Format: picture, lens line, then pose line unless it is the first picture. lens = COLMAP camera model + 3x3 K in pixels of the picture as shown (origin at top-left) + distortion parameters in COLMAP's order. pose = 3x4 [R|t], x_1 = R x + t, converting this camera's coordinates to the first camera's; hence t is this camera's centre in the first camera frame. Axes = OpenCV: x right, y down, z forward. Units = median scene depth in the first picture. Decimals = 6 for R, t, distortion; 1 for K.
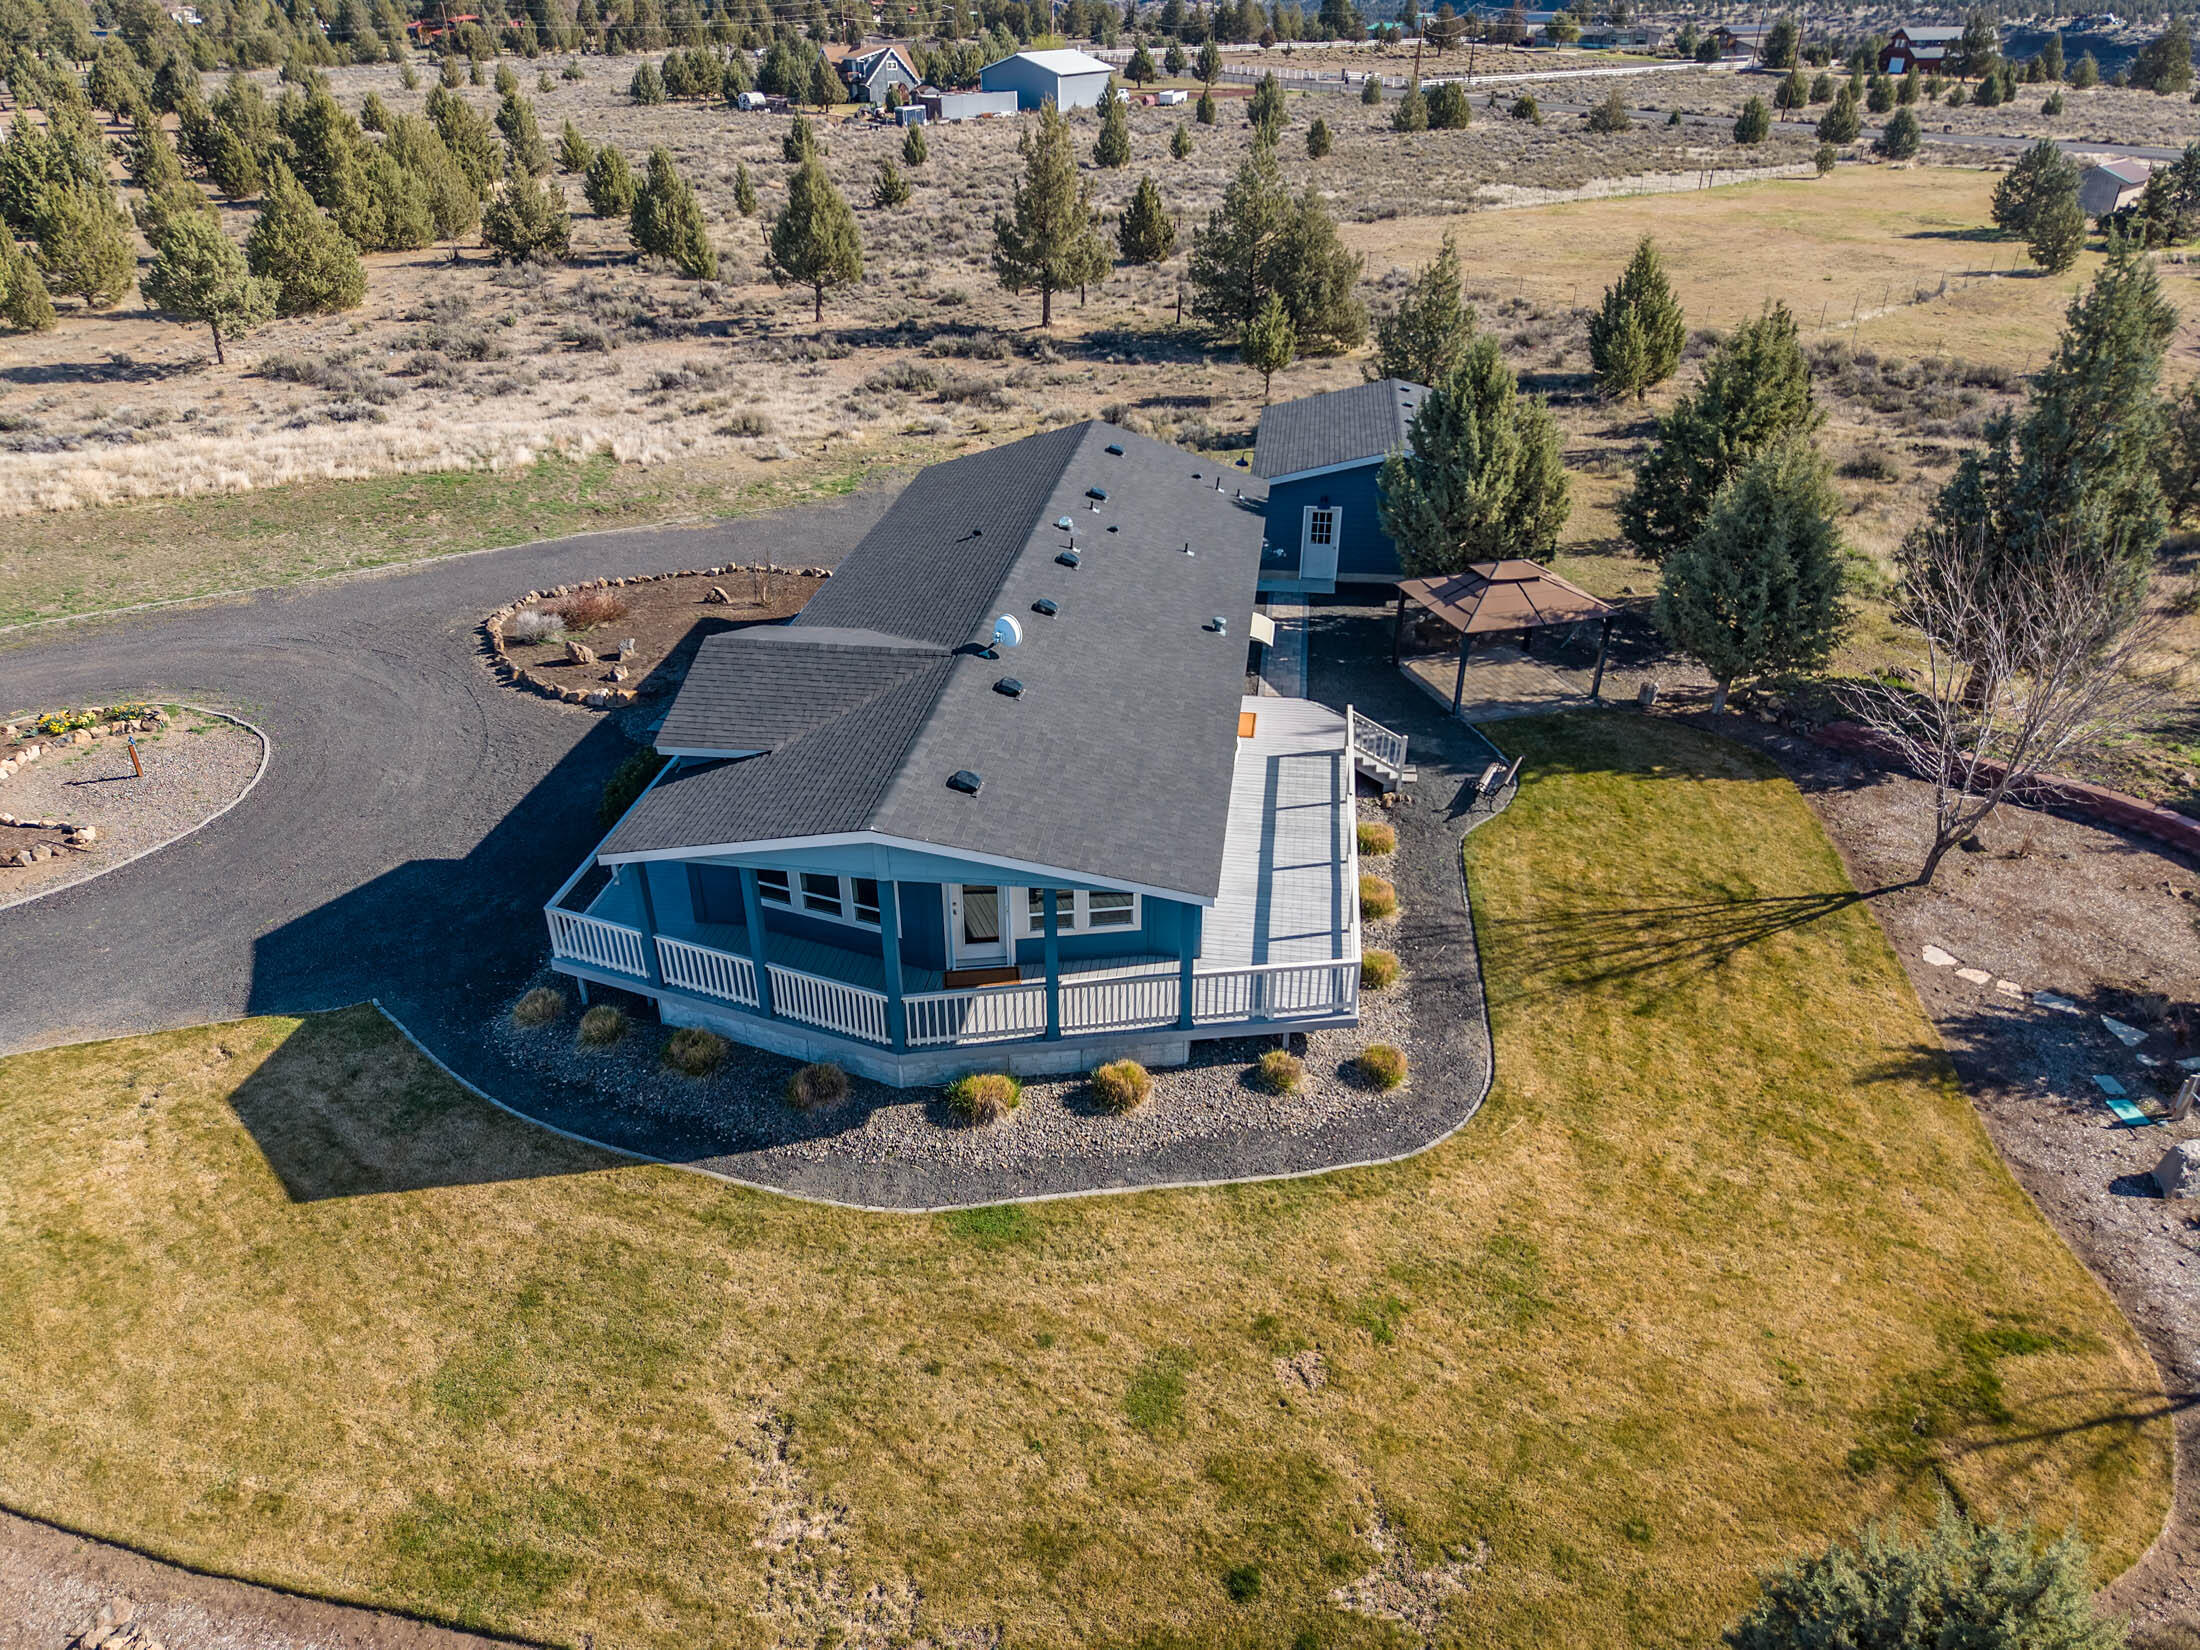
lens RADIAL K [[1470.5, 0, 1101.6], [0, 1470.5, 820.9], [0, 0, 1]] dist [0.018537, -0.015607]
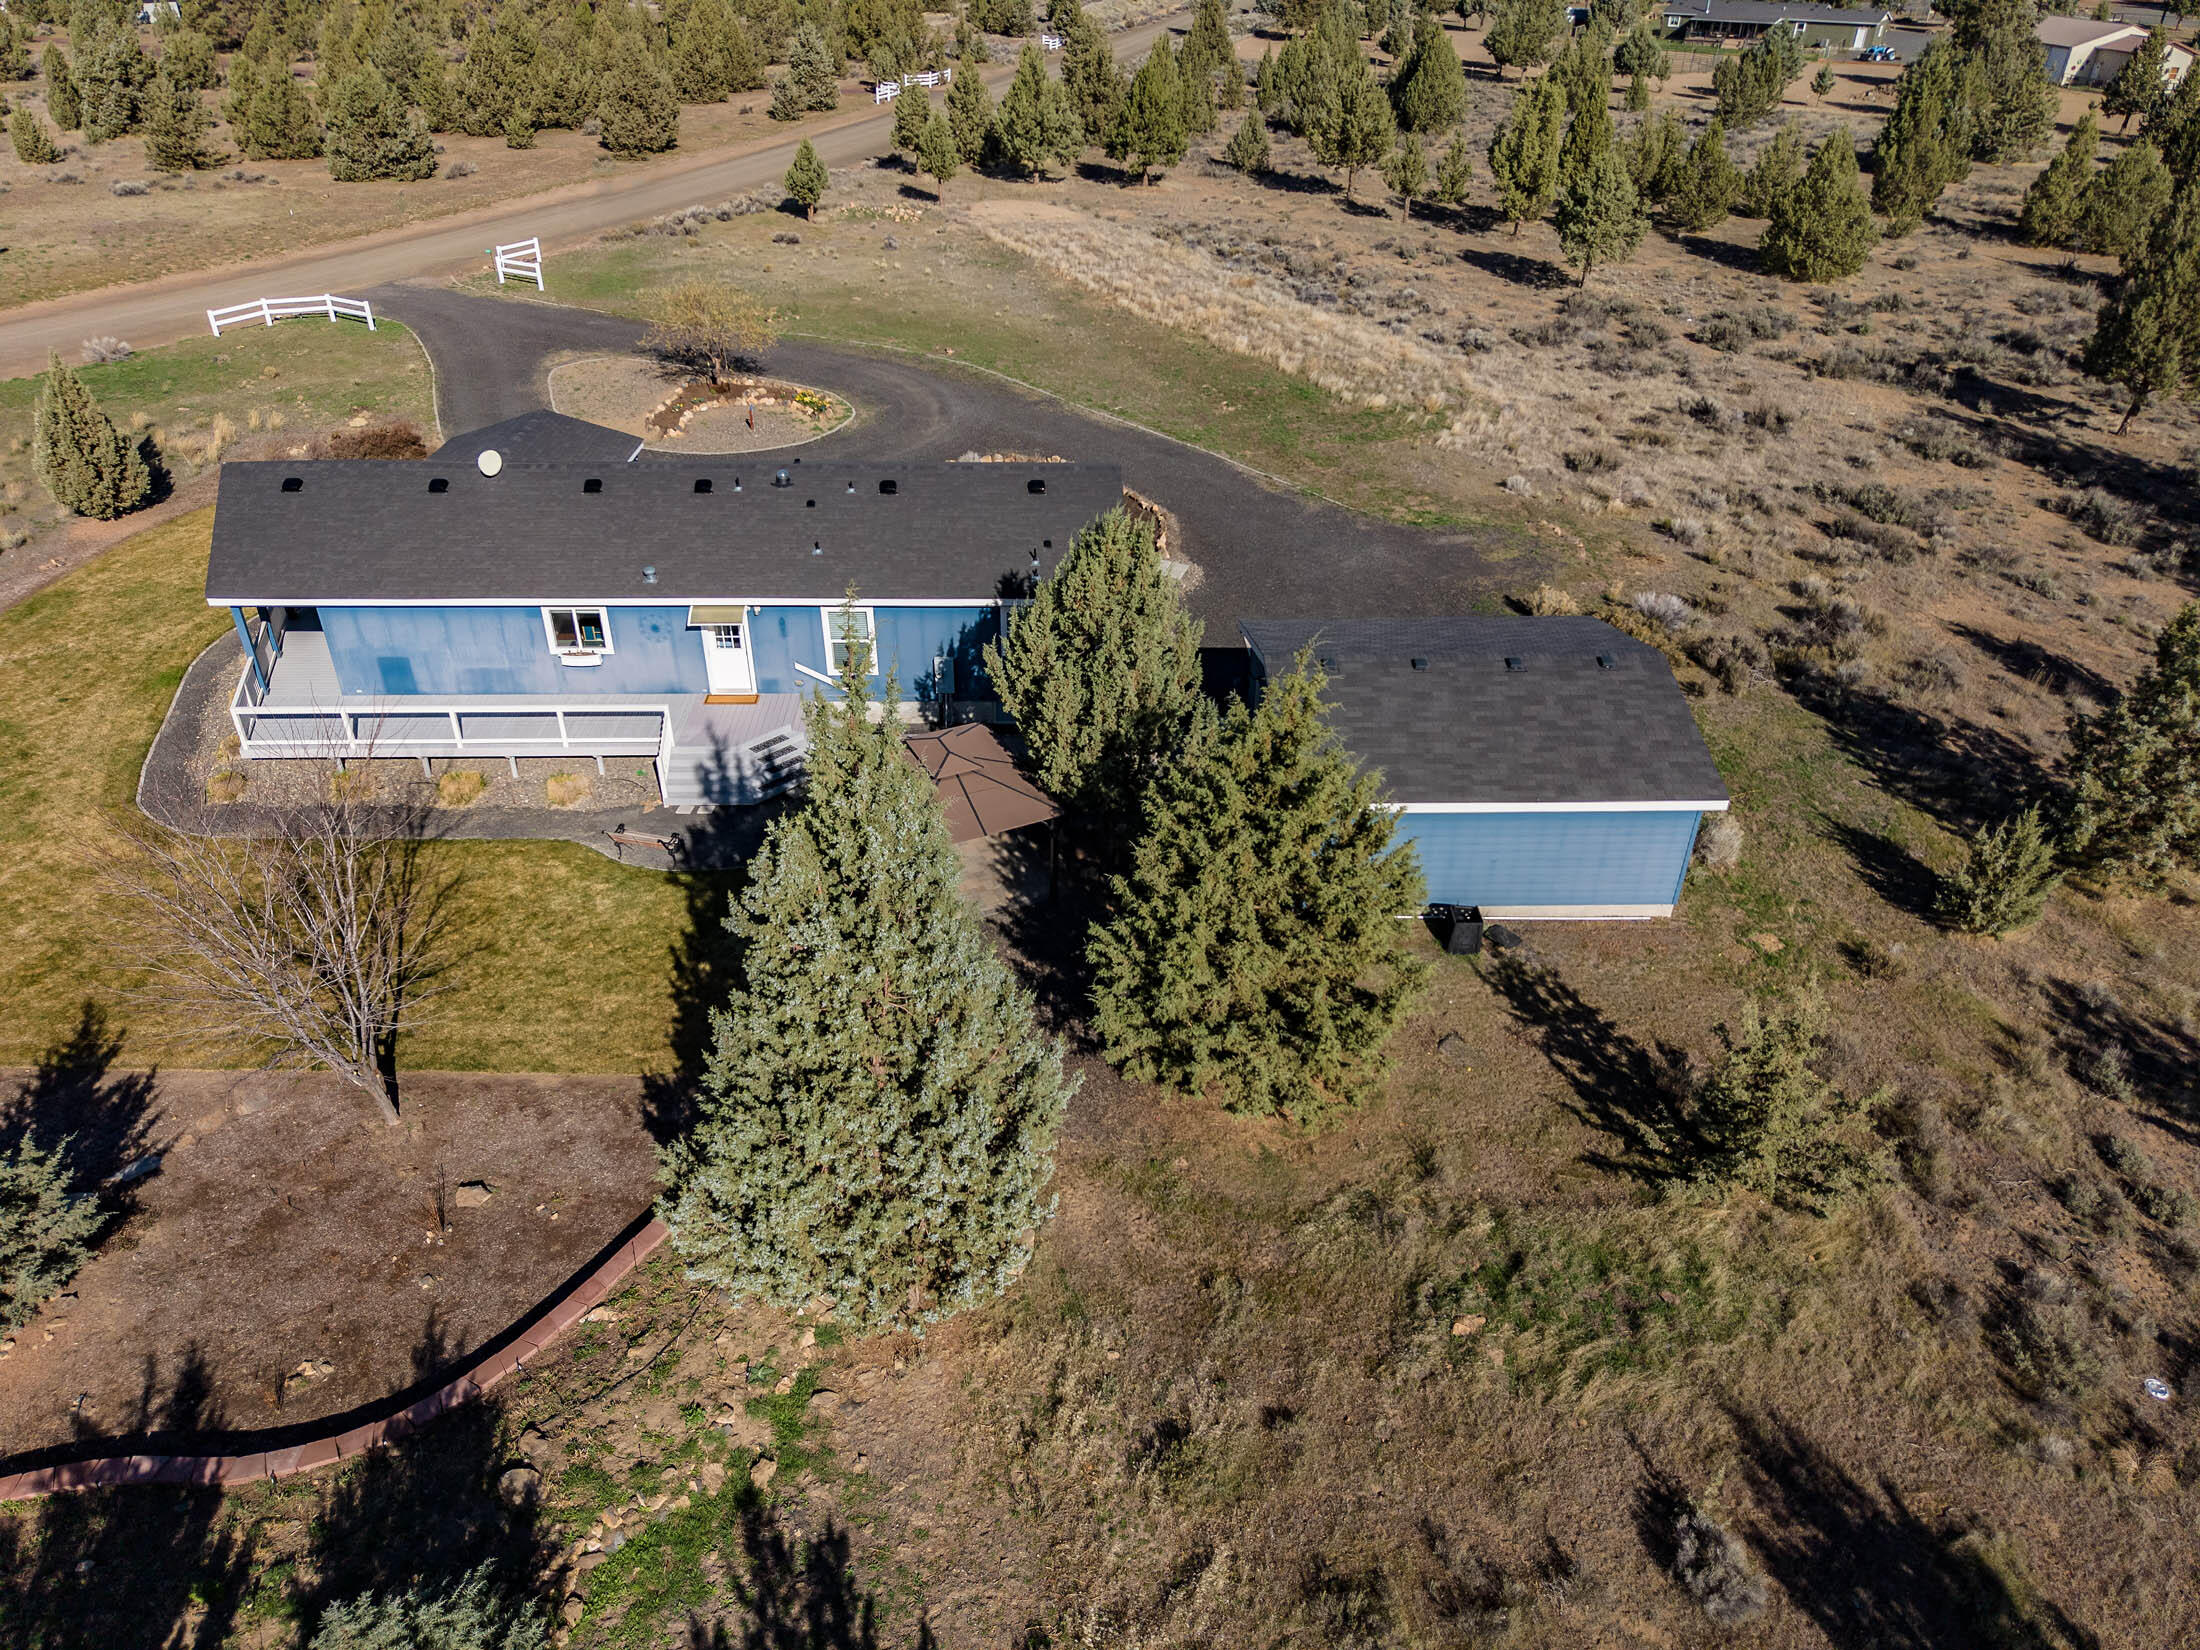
lens RADIAL K [[1470.5, 0, 1106.1], [0, 1470.5, 831.4], [0, 0, 1]] dist [0.018537, -0.015607]
pose [[0.173005, 0.535554, -0.826590, 0.537212], [-0.497501, 0.771828, 0.395947, -0.273571], [0.850036, 0.342728, 0.399969, 0.408990]]
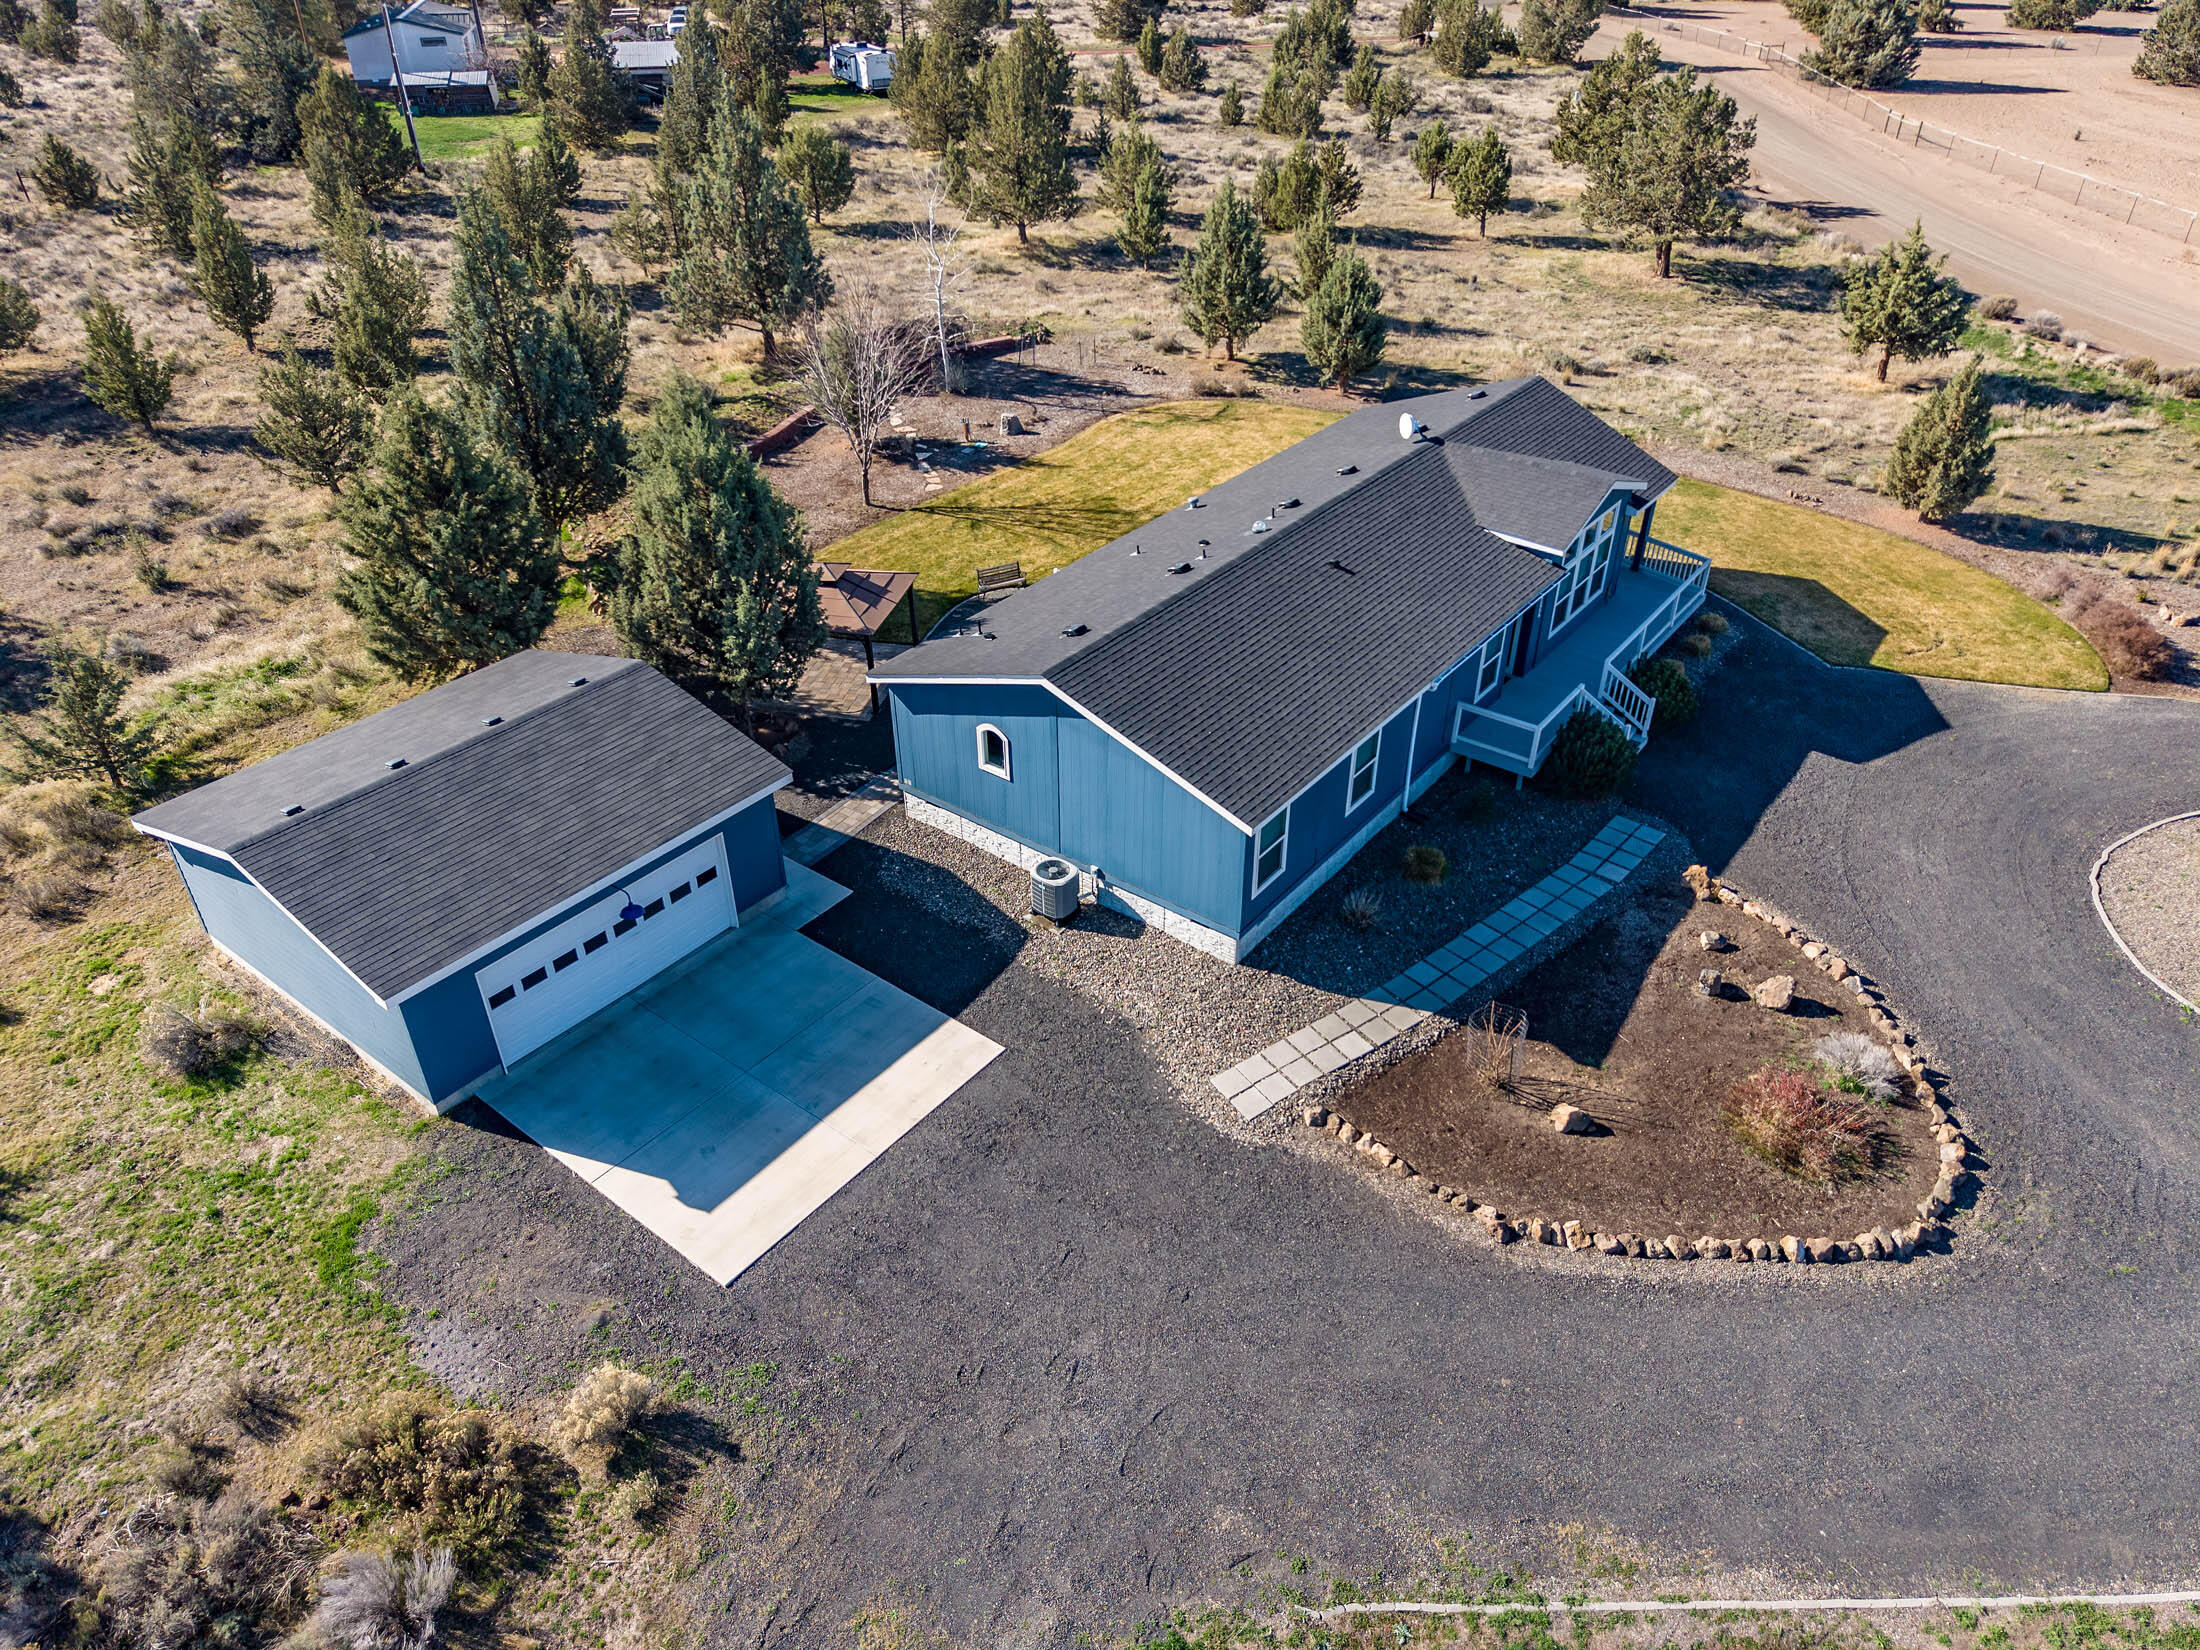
lens RADIAL K [[1470.5, 0, 1099.7], [0, 1470.5, 819.5], [0, 0, 1]] dist [0.018537, -0.015607]
pose [[-0.868335, -0.271020, 0.415383, -0.198703], [0.249281, 0.485554, 0.837912, -0.480127], [-0.428782, 0.831135, -0.354064, 0.762458]]
